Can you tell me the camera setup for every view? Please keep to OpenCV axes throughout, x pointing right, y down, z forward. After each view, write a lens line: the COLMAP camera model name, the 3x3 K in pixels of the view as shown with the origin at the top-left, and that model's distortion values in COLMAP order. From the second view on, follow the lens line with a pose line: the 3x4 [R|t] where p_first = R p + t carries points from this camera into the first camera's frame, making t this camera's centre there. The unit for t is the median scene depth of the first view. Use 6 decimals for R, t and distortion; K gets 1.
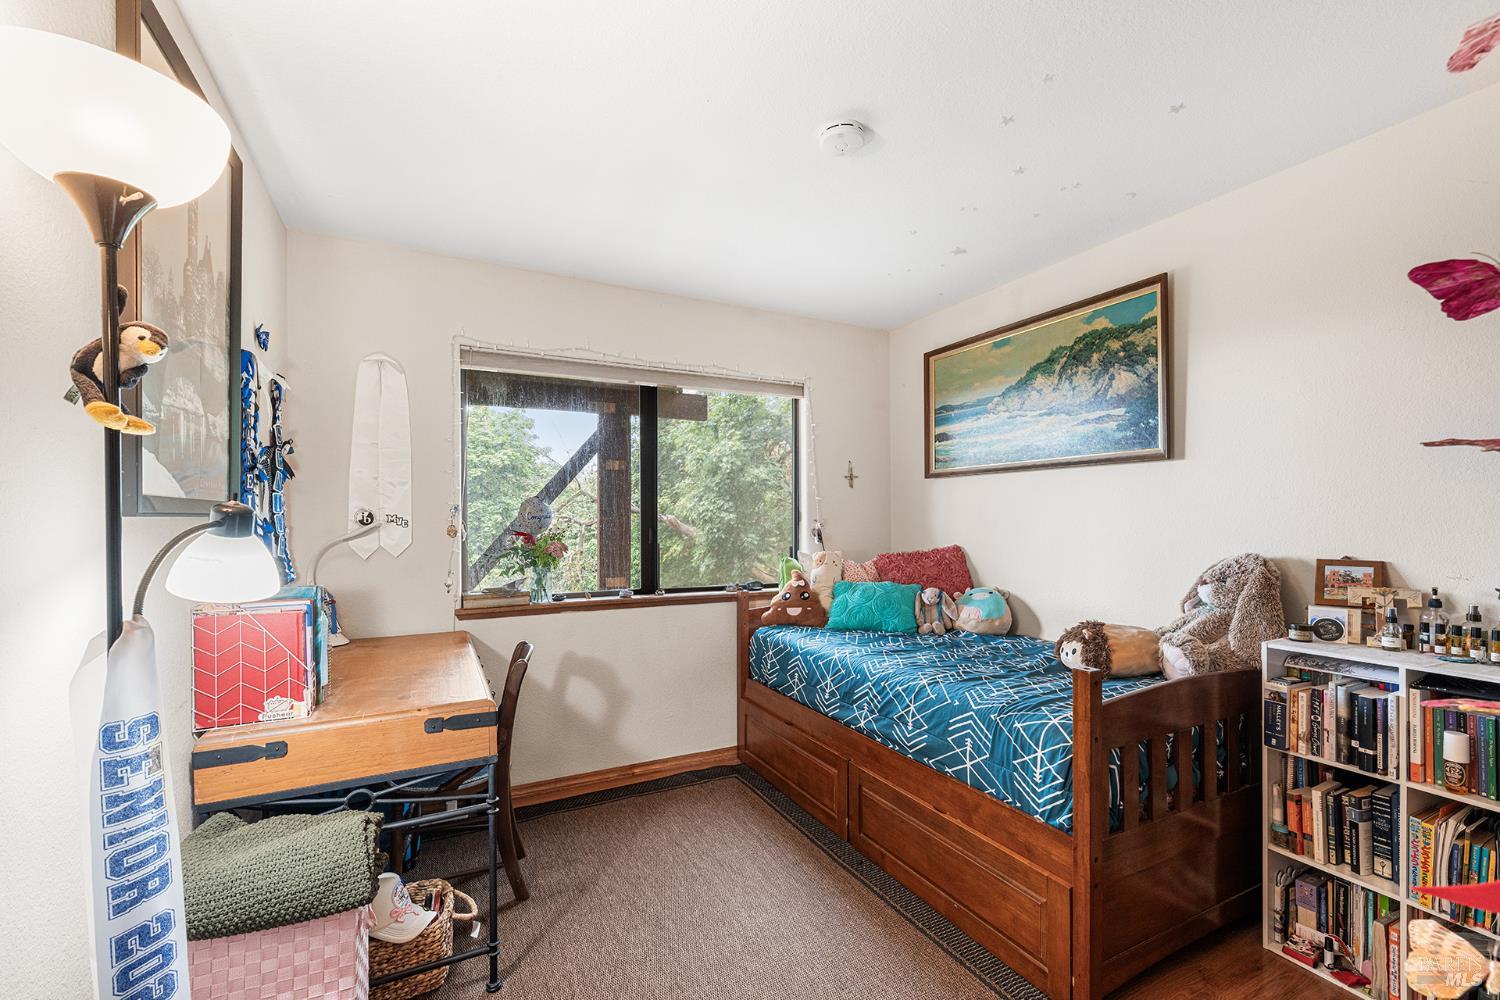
lens RADIAL K [[632.9, 0, 757.7], [0, 632.9, 512.7], [0, 0, 1]] dist [-0.000444, -0.000114]
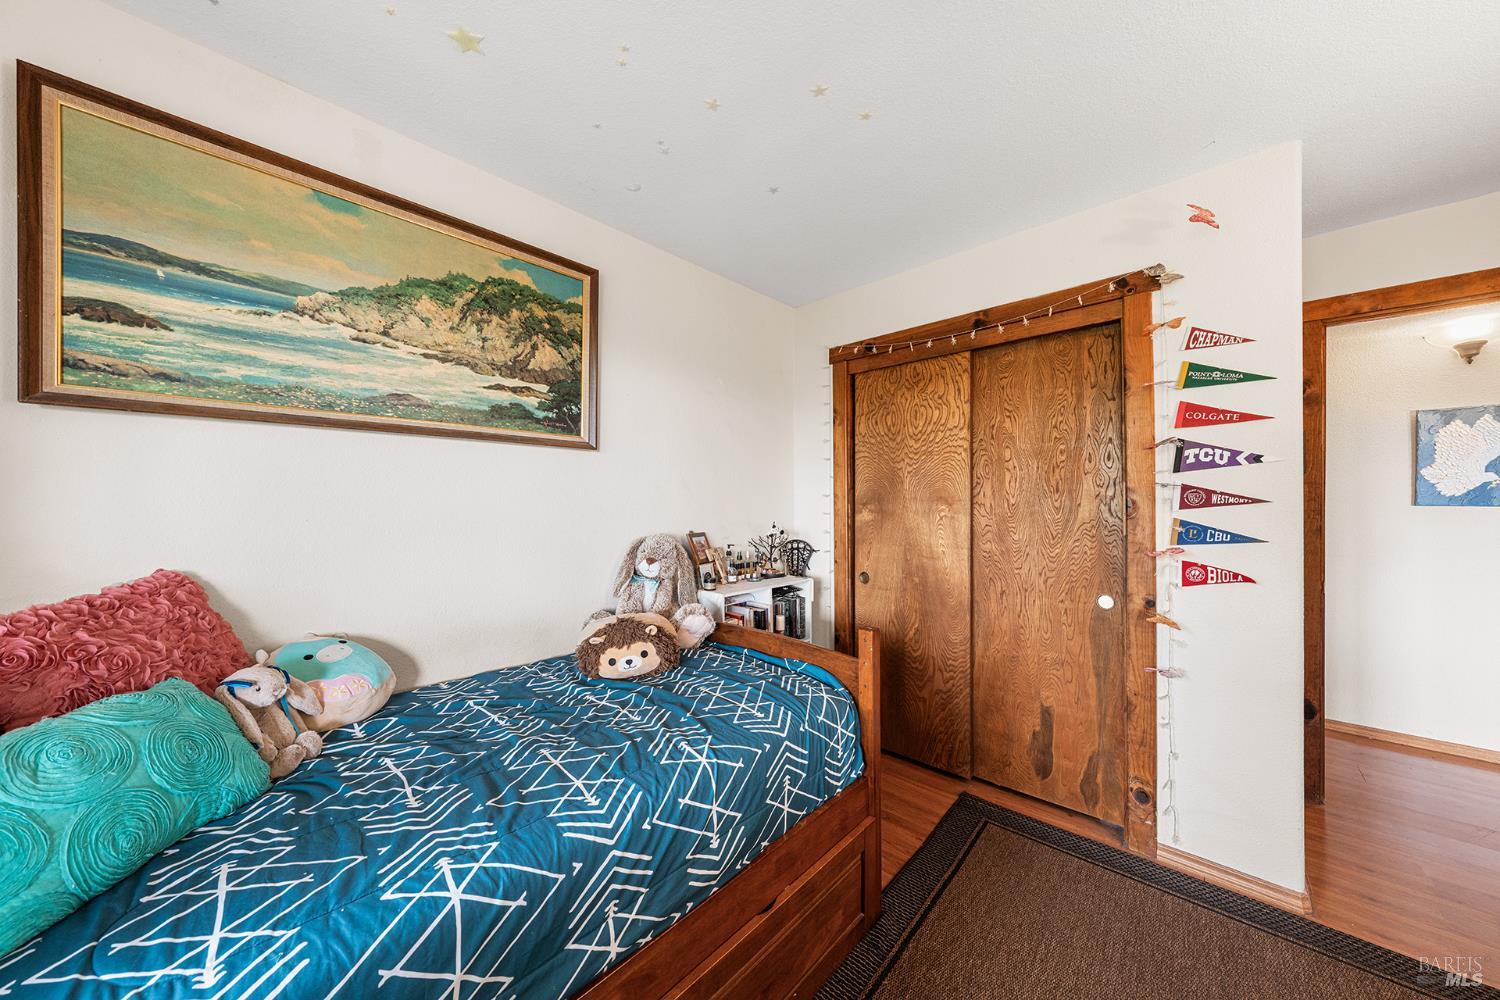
lens RADIAL K [[509.1, 0, 750.0], [0, 509.1, 500.0], [0, 0, 1]] dist [-0.001512, -0.000190]
pose [[-0.331776, 0.007440, 0.943329, -0.210206], [-0.004073, 0.999948, -0.009319, 0.004647], [-0.943349, -0.006934, -0.331729, 0.971304]]
